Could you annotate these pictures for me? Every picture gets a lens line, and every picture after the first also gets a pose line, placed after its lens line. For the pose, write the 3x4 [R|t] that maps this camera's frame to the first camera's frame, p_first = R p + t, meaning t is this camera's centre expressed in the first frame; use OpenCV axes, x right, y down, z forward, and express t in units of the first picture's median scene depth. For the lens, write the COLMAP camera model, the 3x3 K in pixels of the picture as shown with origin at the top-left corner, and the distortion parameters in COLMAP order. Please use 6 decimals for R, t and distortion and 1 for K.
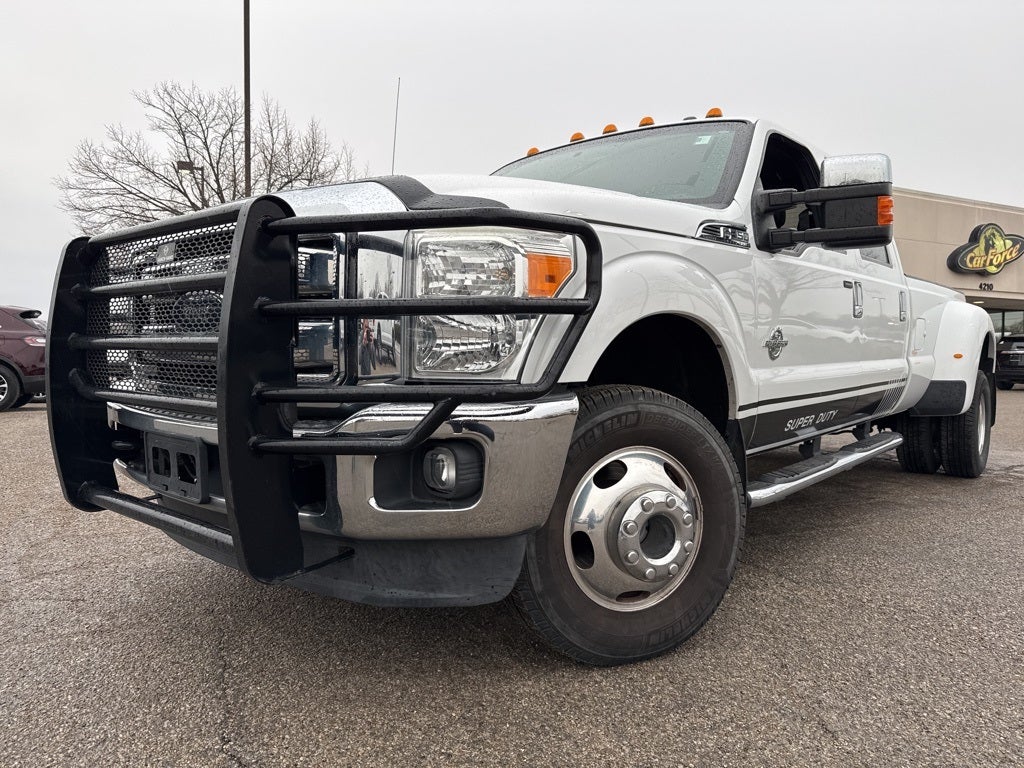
lens RADIAL K [[732.9, 0, 522.6], [0, 732.9, 379.7], [0, 0, 1]] dist [0.035399, -0.035141]
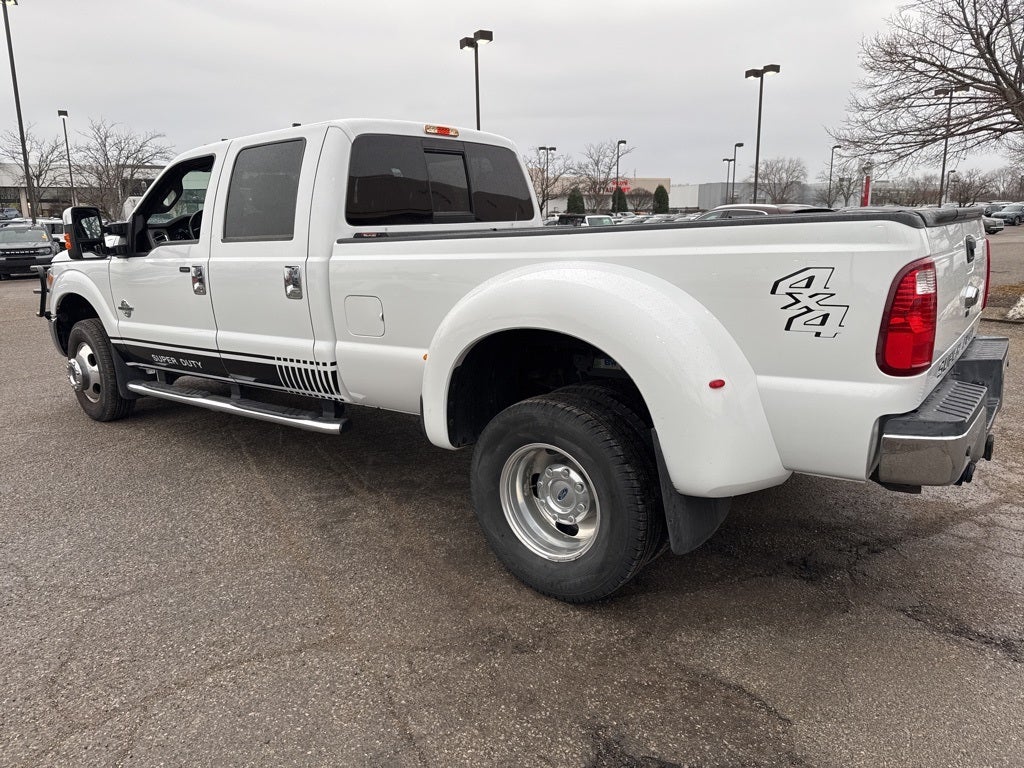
lens RADIAL K [[731.0, 0, 520.0], [0, 731.0, 385.8], [0, 0, 1]] dist [0.057571, -0.062802]
pose [[0.040848, 0.216589, -0.975408, 2.943473], [-0.006960, 0.976261, 0.216487, -0.352759], [0.999141, -0.002054, 0.041386, 2.540652]]
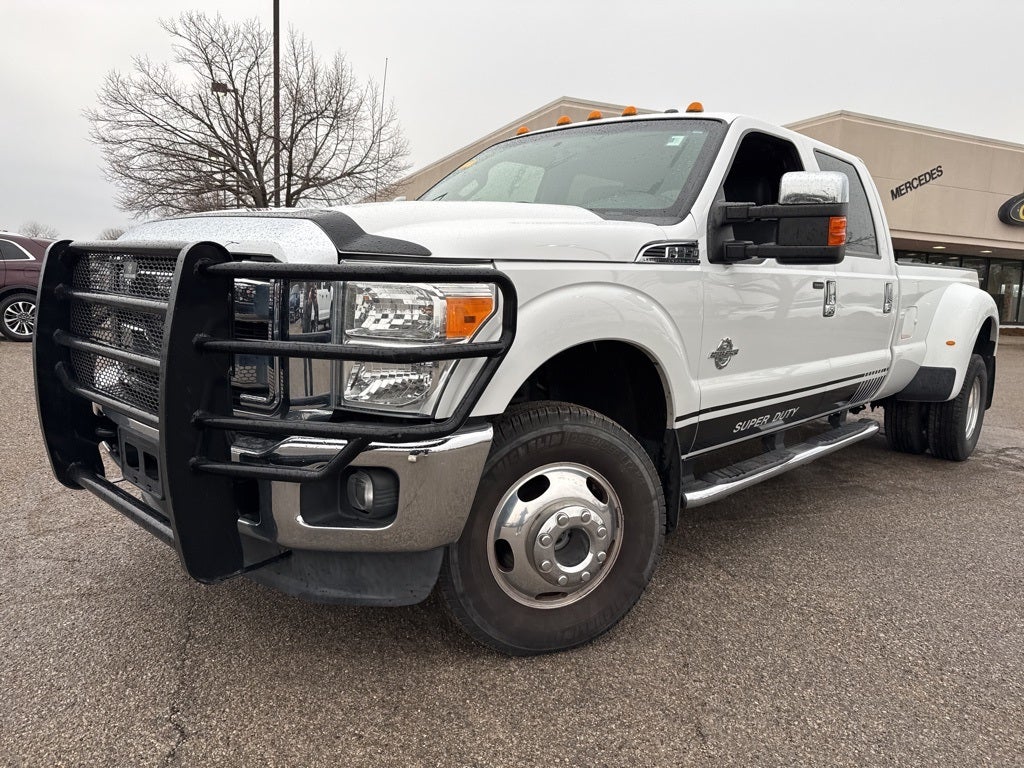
lens RADIAL K [[731.0, 0, 520.0], [0, 731.0, 385.8], [0, 0, 1]] dist [0.057571, -0.062802]
pose [[0.997917, 0.043019, -0.048077, 0.144866], [-0.037902, 0.993989, 0.102708, -0.133271], [0.052207, -0.100672, 0.993549, -0.066903]]
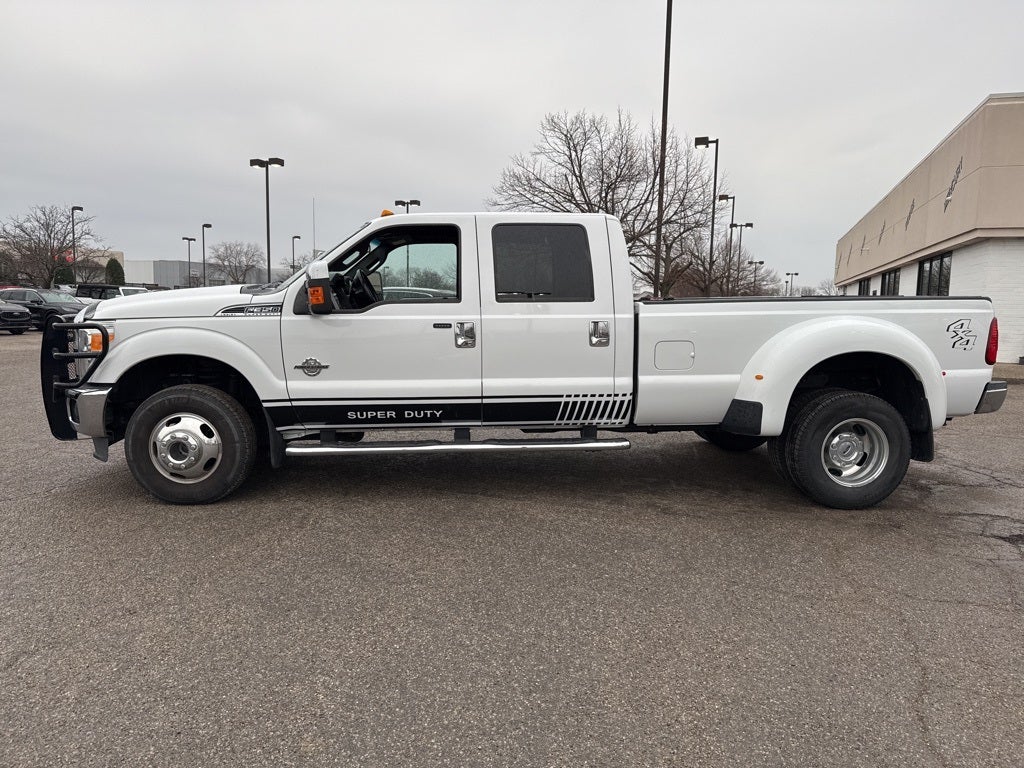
lens RADIAL K [[732.6, 0, 526.1], [0, 732.6, 384.8], [0, 0, 1]] dist [0.034613, -0.033516]
pose [[0.697522, 0.090179, -0.710867, 2.596545], [-0.034001, 0.995097, 0.092873, -0.249033], [0.715757, -0.040611, 0.697168, 0.198677]]
